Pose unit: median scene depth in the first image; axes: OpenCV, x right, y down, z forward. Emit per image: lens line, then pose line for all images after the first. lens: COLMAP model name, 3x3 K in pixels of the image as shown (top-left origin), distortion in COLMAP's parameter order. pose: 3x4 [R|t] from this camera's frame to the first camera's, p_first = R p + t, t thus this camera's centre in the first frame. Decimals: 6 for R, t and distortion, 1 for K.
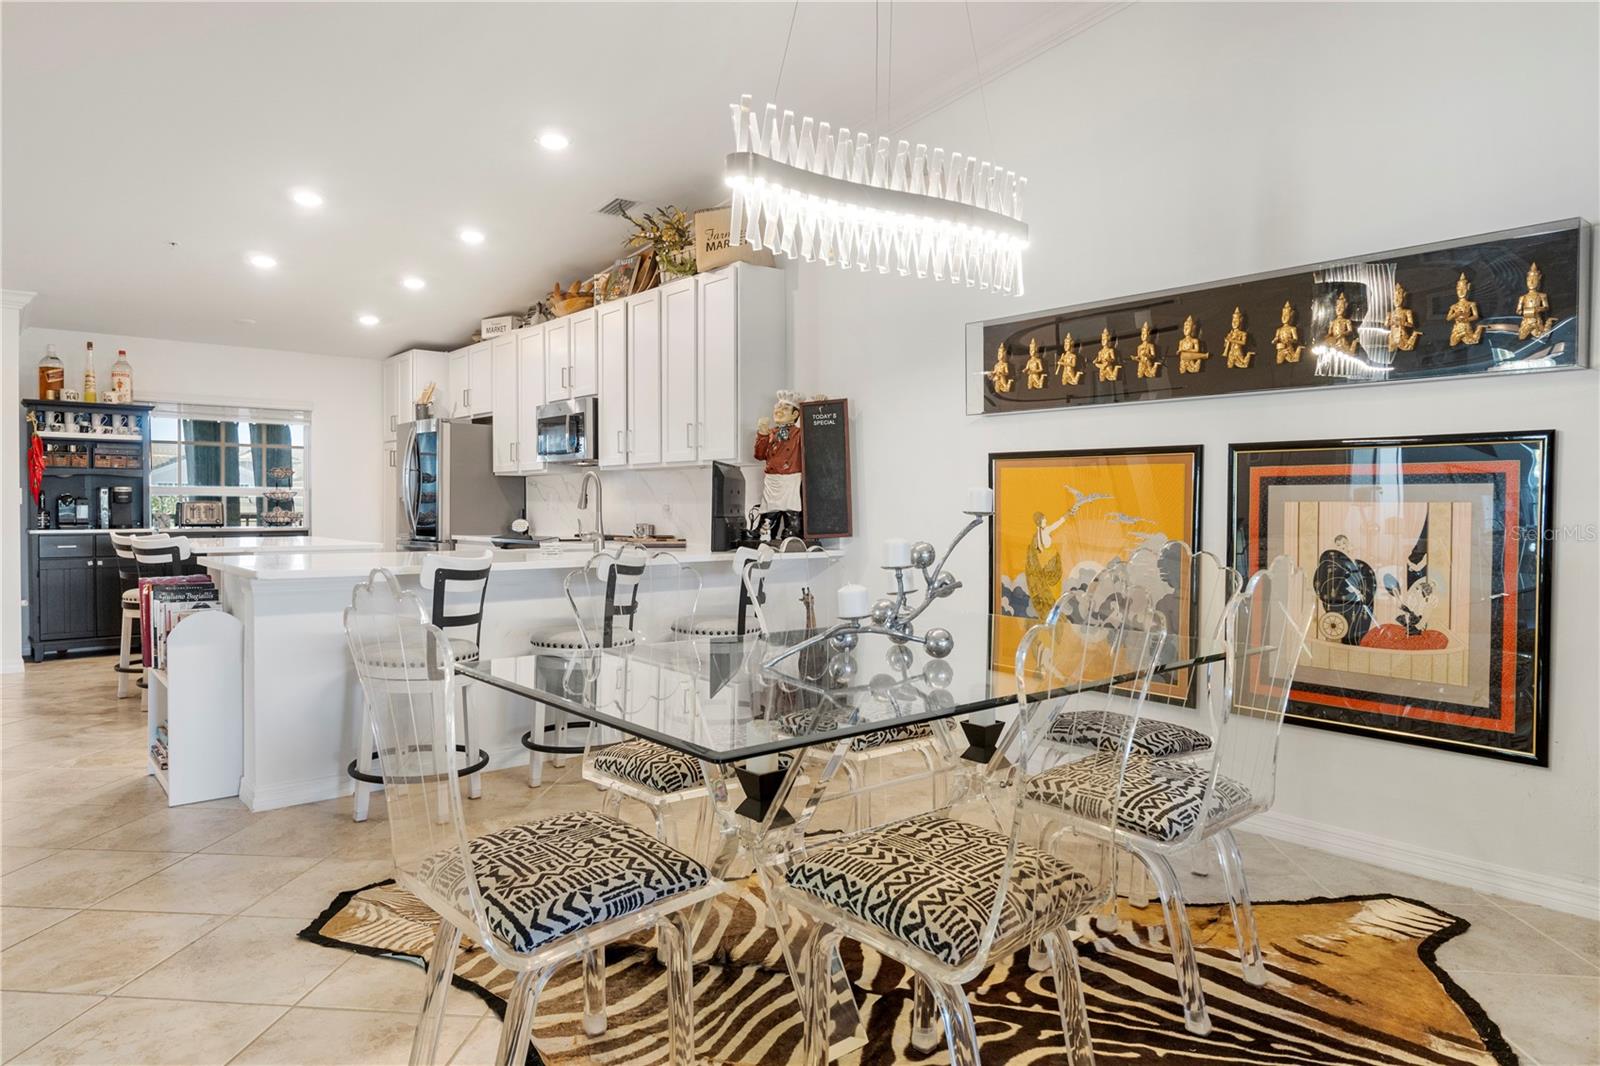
lens RADIAL K [[1001.9, 0, 801.5], [0, 1001.9, 524.2], [0, 0, 1]] dist [-0.003528, -0.001528]
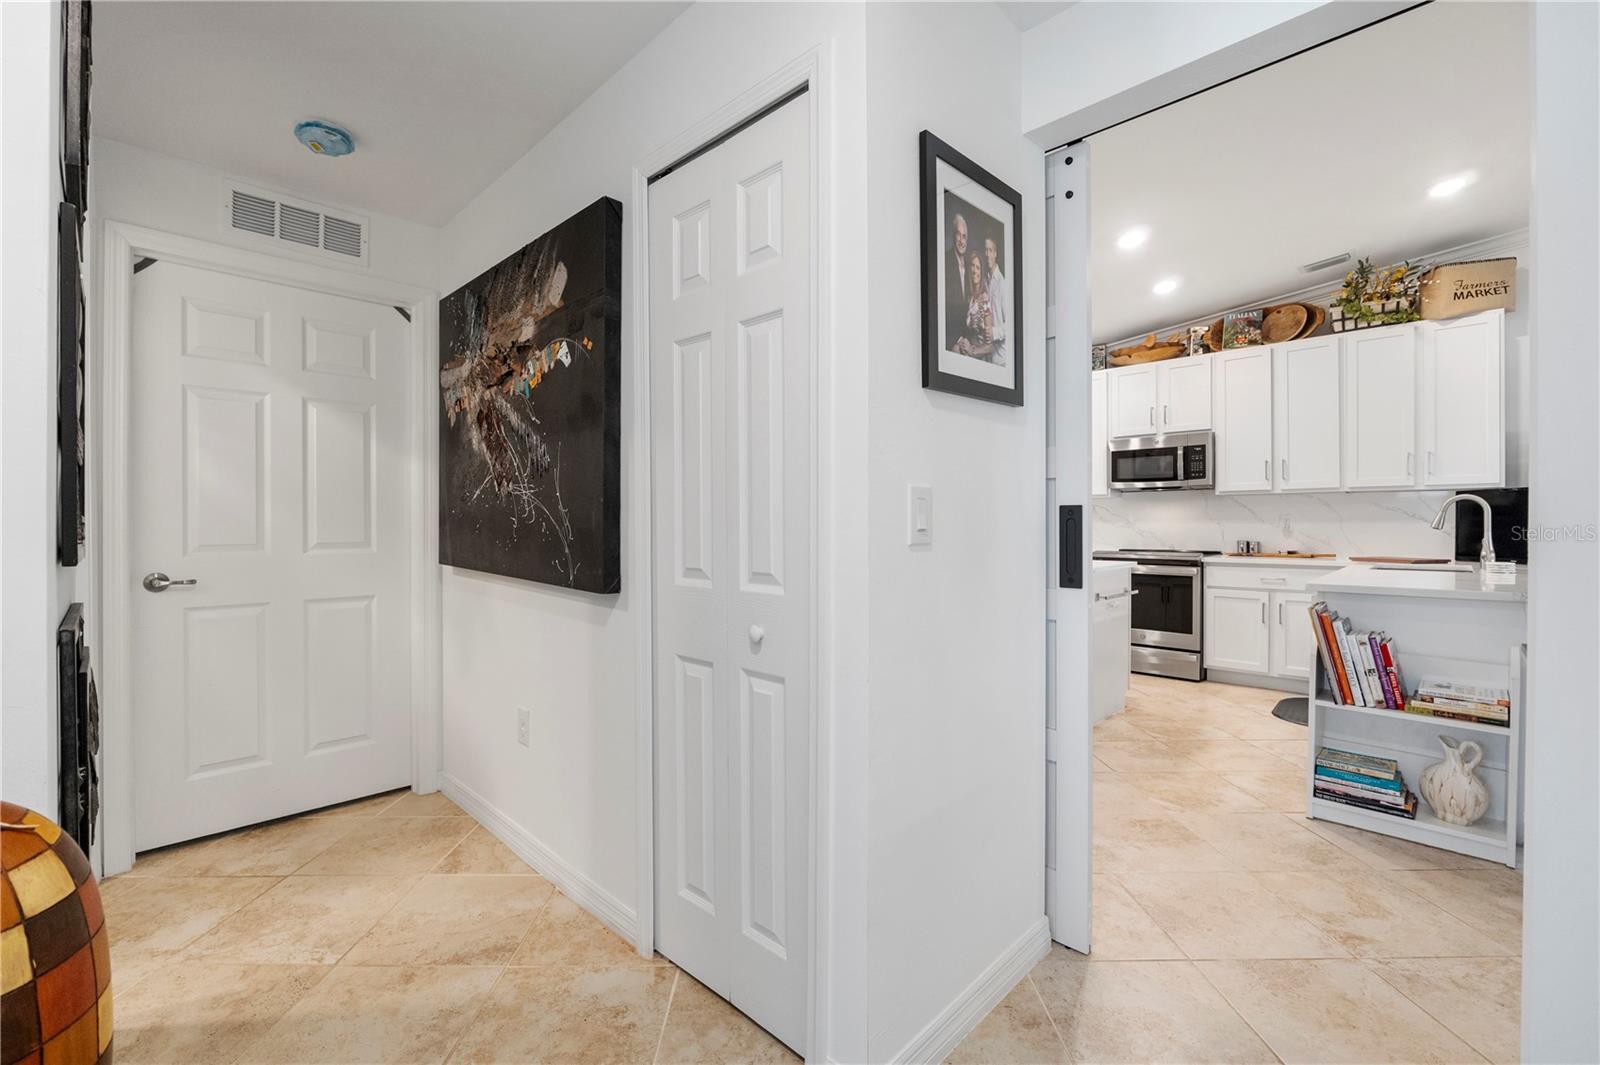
lens RADIAL K [[687.6, 0, 802.0], [0, 687.6, 524.3], [0, 0, 1]] dist [-0.001267, -0.000019]
pose [[0.993876, -0.006973, 0.110282, -0.688281], [0.008789, 0.999834, -0.015988, -0.010382], [-0.110152, 0.016859, 0.993772, 0.238969]]
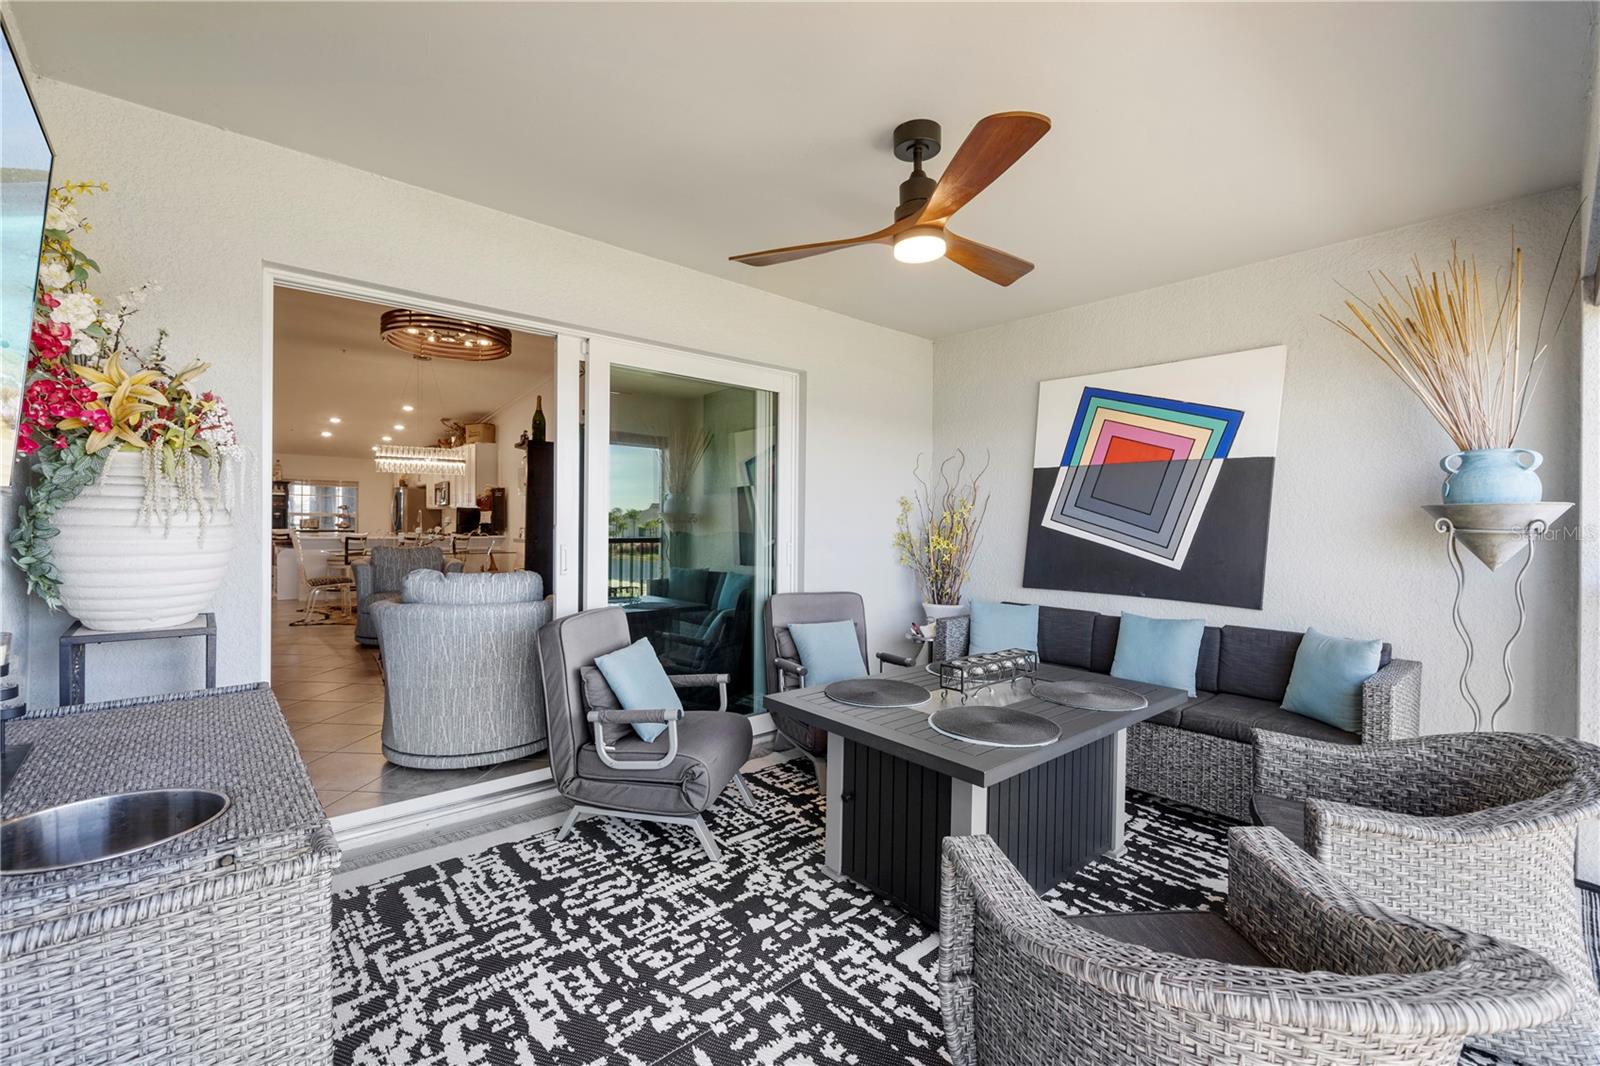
lens RADIAL K [[687.6, 0, 802.0], [0, 687.6, 524.8], [0, 0, 1]] dist [-0.001267, -0.000019]
pose [[0.999594, 0.004260, 0.028164, 0.648857], [-0.003855, 0.999888, -0.014445, 0.014232], [-0.028222, 0.014331, 0.999499, -0.840809]]
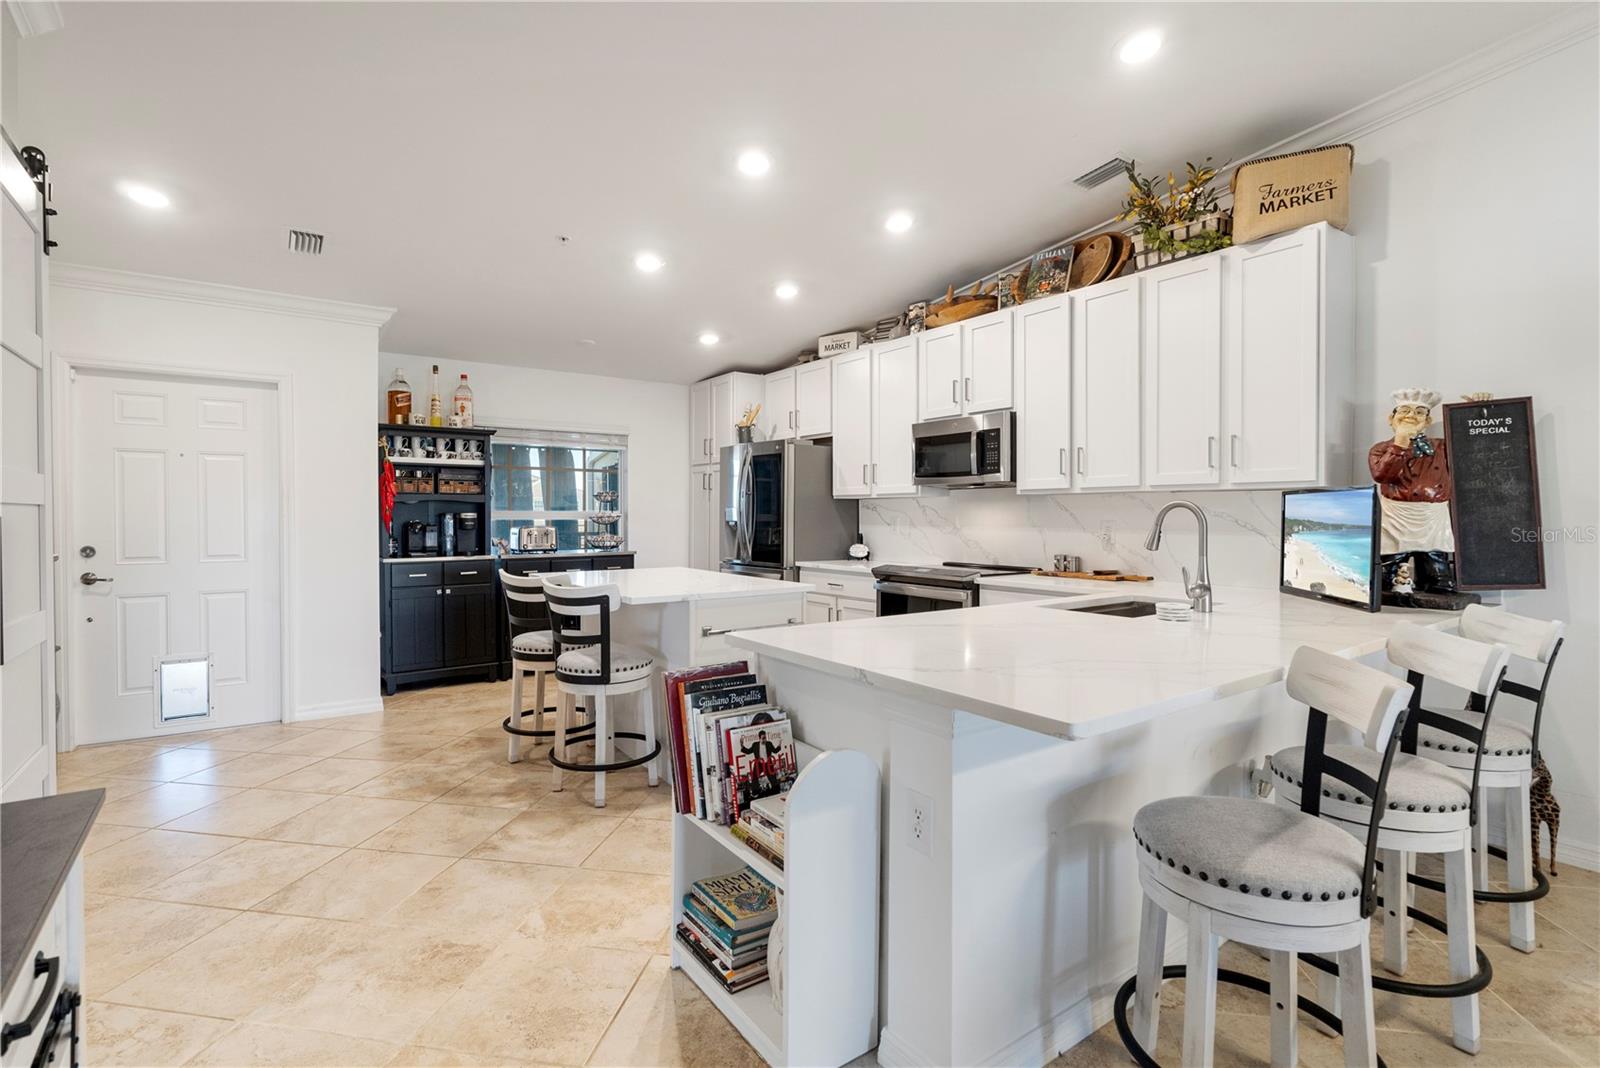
lens RADIAL K [[755.0, 0, 797.0], [0, 755.0, 524.2], [0, 0, 1]] dist [-0.005123, -0.000505]
pose [[0.996971, -0.002266, -0.077738, -0.307628], [0.001932, 0.999989, -0.004360, -0.022942], [0.077747, 0.004196, 0.996964, 0.296387]]
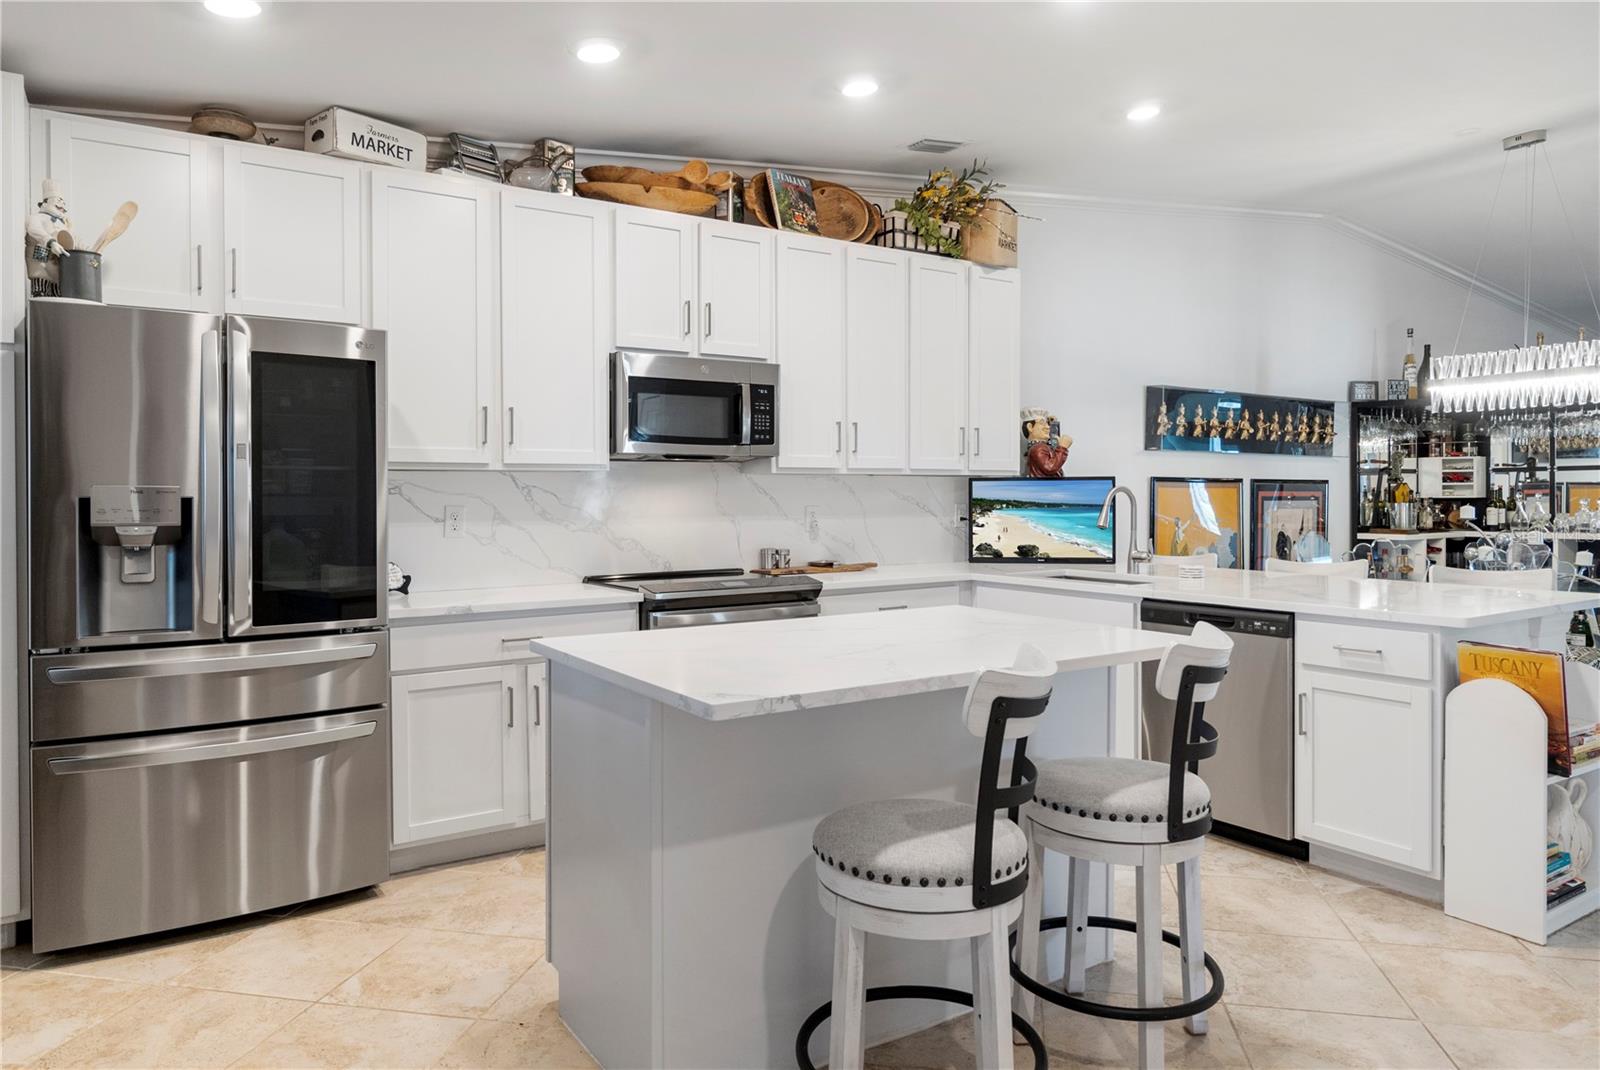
lens RADIAL K [[1027.7, 0, 797.9], [0, 1027.7, 505.0], [0, 0, 1]] dist [-0.003623, -0.000529]
pose [[0.108898, -0.016641, 0.993914, -0.800712], [0.020762, 0.999680, 0.014463, -0.038106], [-0.993836, 0.019060, 0.109208, 0.818737]]
